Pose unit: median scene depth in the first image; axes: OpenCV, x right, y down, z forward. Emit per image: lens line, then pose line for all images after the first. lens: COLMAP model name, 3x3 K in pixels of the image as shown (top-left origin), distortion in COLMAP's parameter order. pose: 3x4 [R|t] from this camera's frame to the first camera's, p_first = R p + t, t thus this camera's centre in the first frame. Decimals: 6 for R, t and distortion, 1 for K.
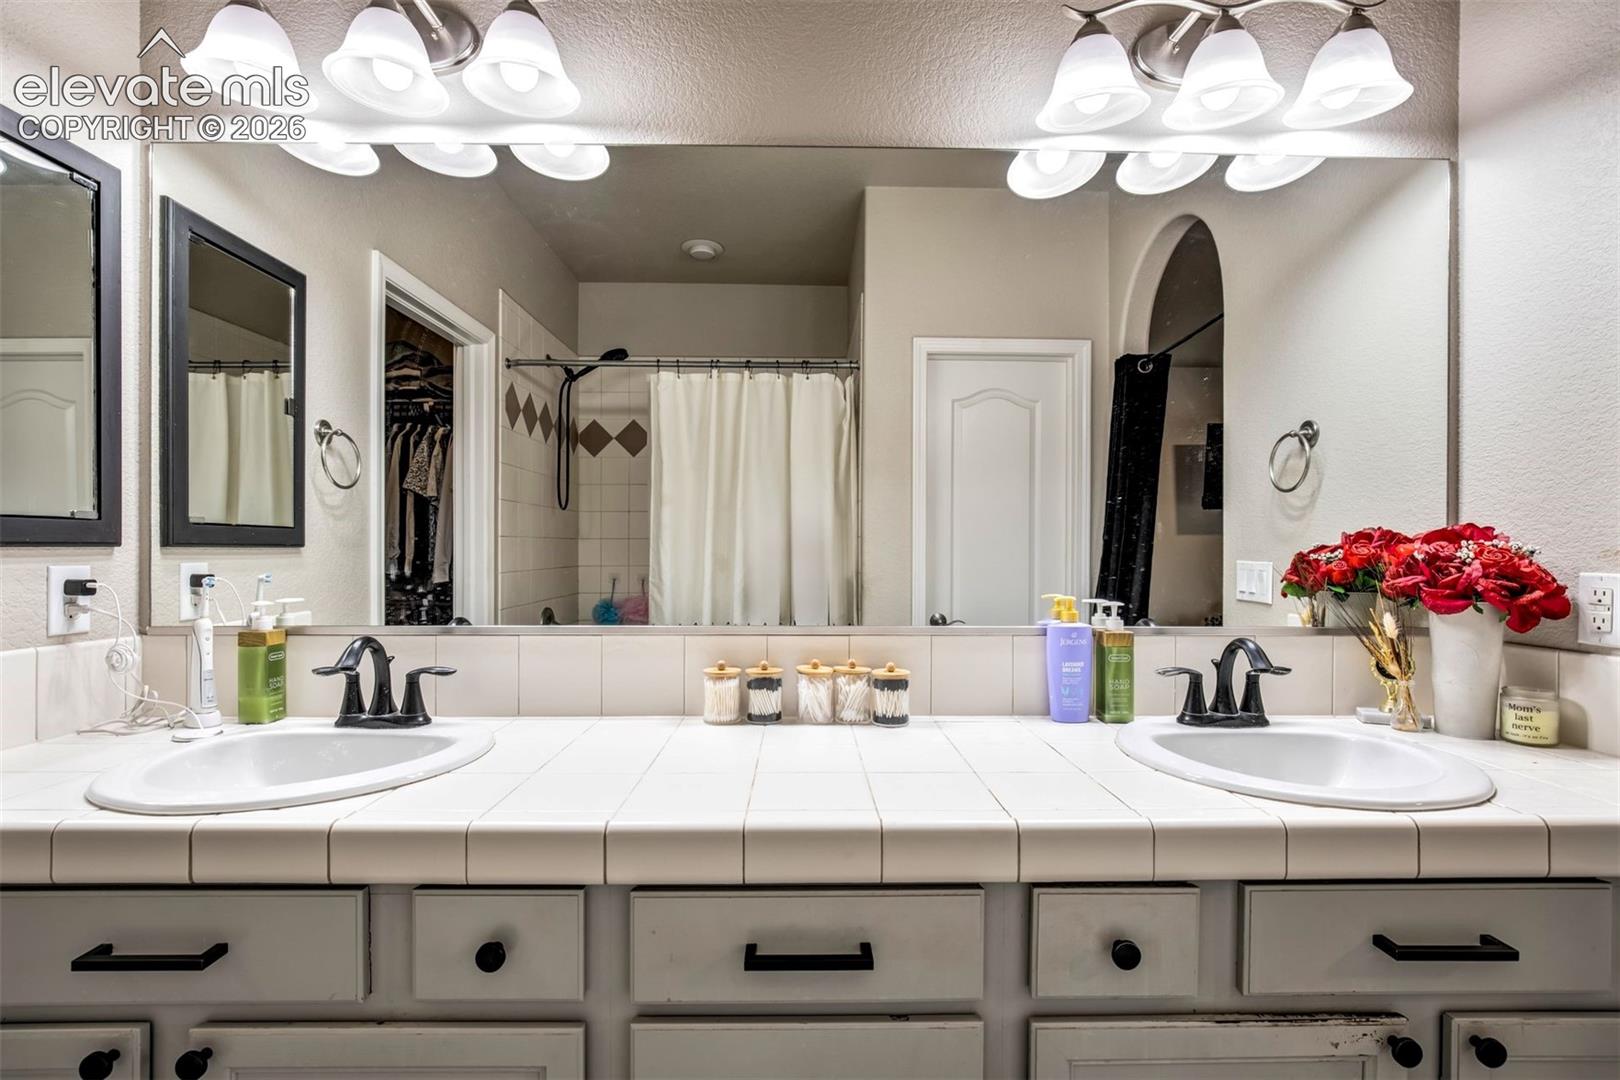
lens RADIAL K [[740.7, 0, 810.0], [0, 740.7, 540.0], [0, 0, 1]] dist [-0.011025, 0.000141]
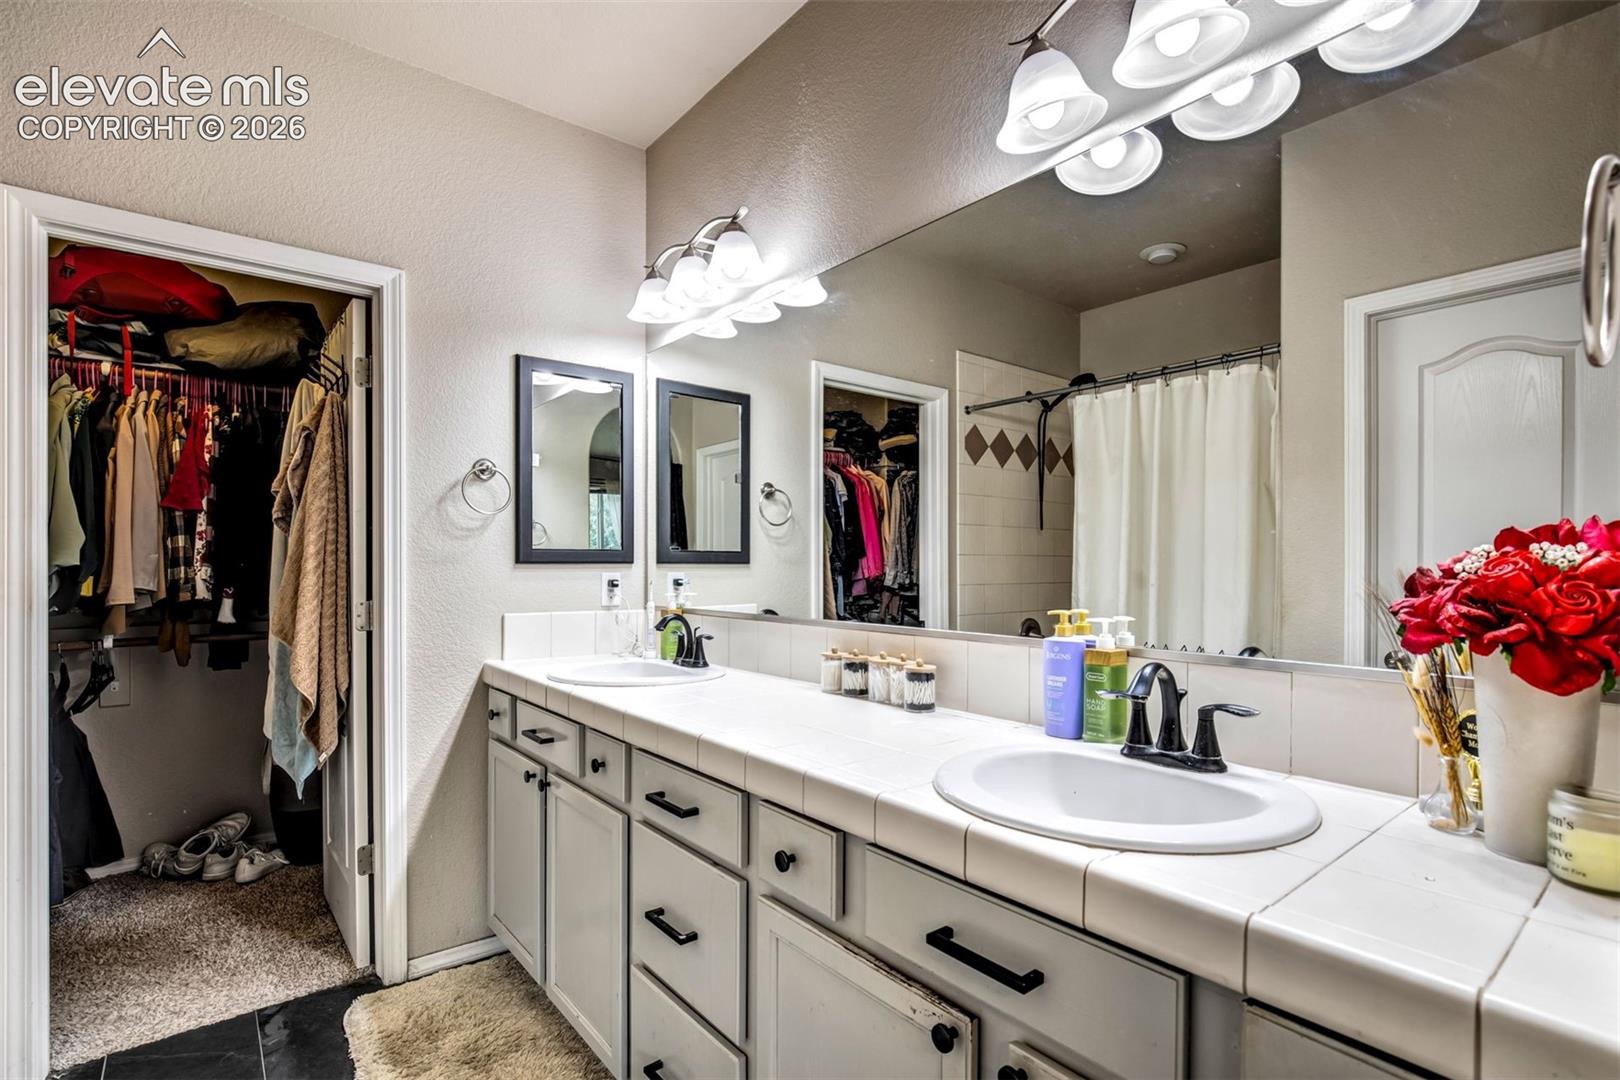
lens RADIAL K [[752.2, 0, 808.8], [0, 752.2, 552.0], [0, 0, 1]] dist [-0.025022, 0.000294]
pose [[0.620271, -0.016132, -0.784222, 0.810447], [0.010369, 0.999870, -0.012367, 0.006281], [0.784319, -0.000460, 0.620358, 0.097290]]
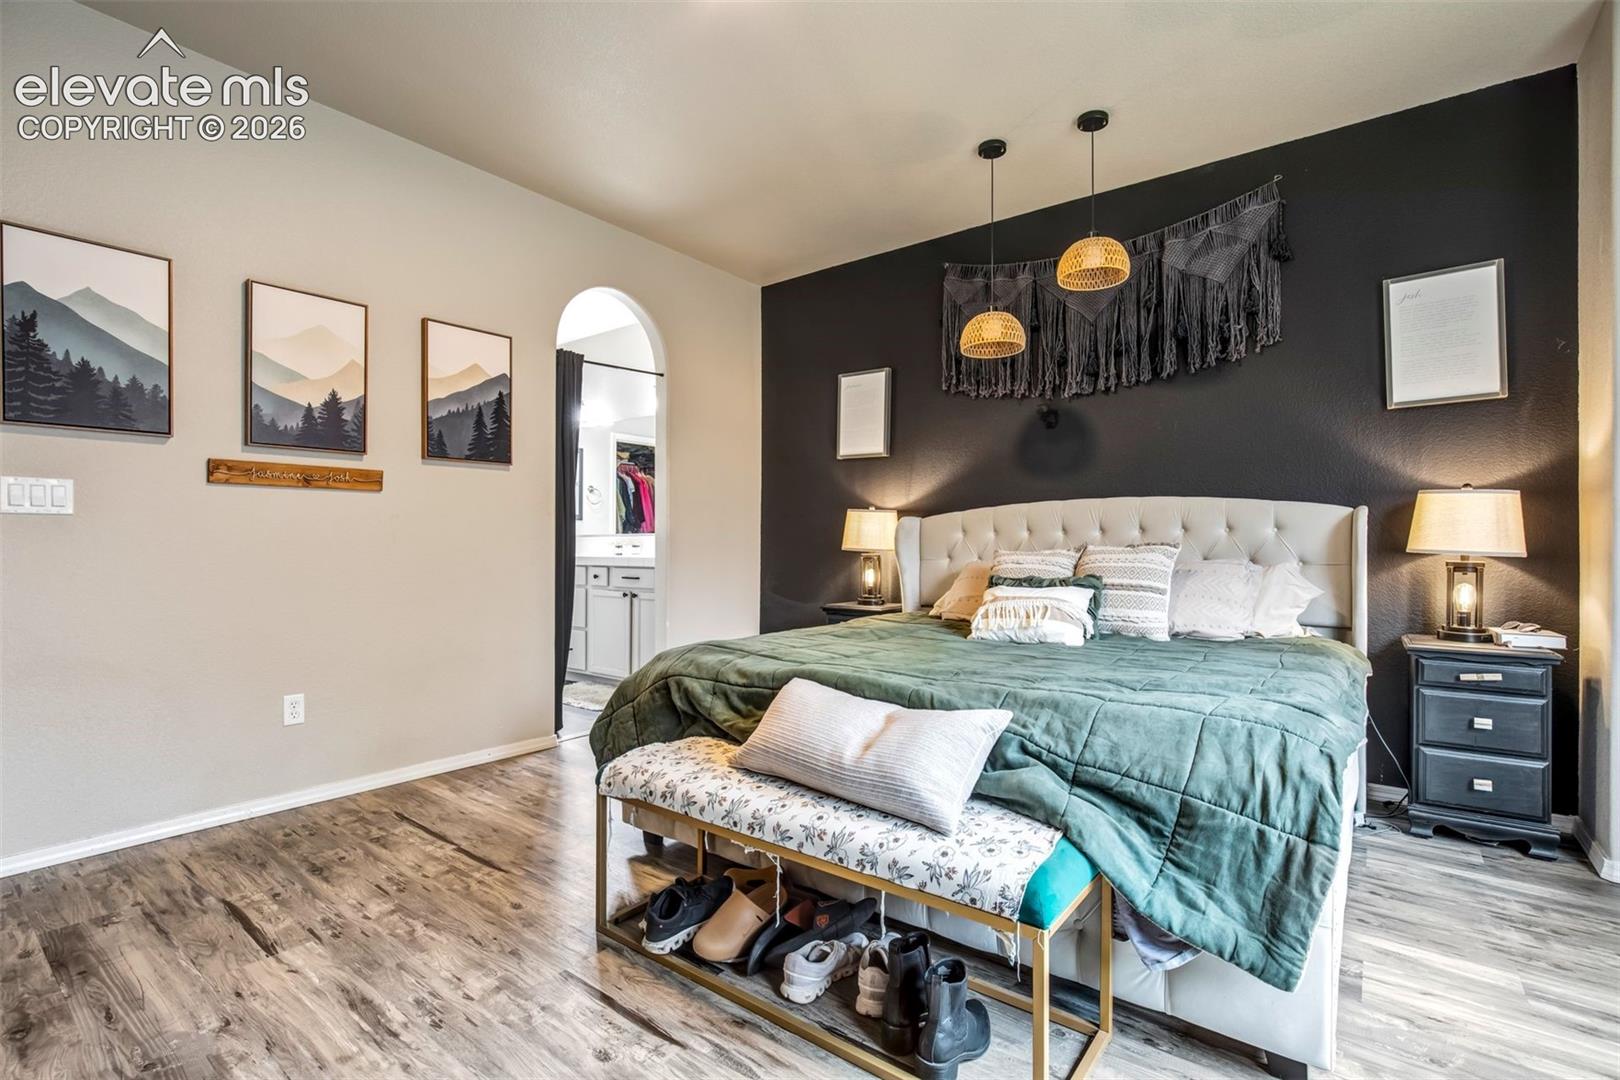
lens RADIAL K [[752.2, 0, 808.8], [0, 752.2, 552.0], [0, 0, 1]] dist [-0.025022, 0.000294]
pose [[0.785373, -0.001062, -0.619022, 2.946901], [0.006681, 0.999955, 0.006761, 0.175302], [0.618987, -0.009445, 0.785345, -1.442397]]
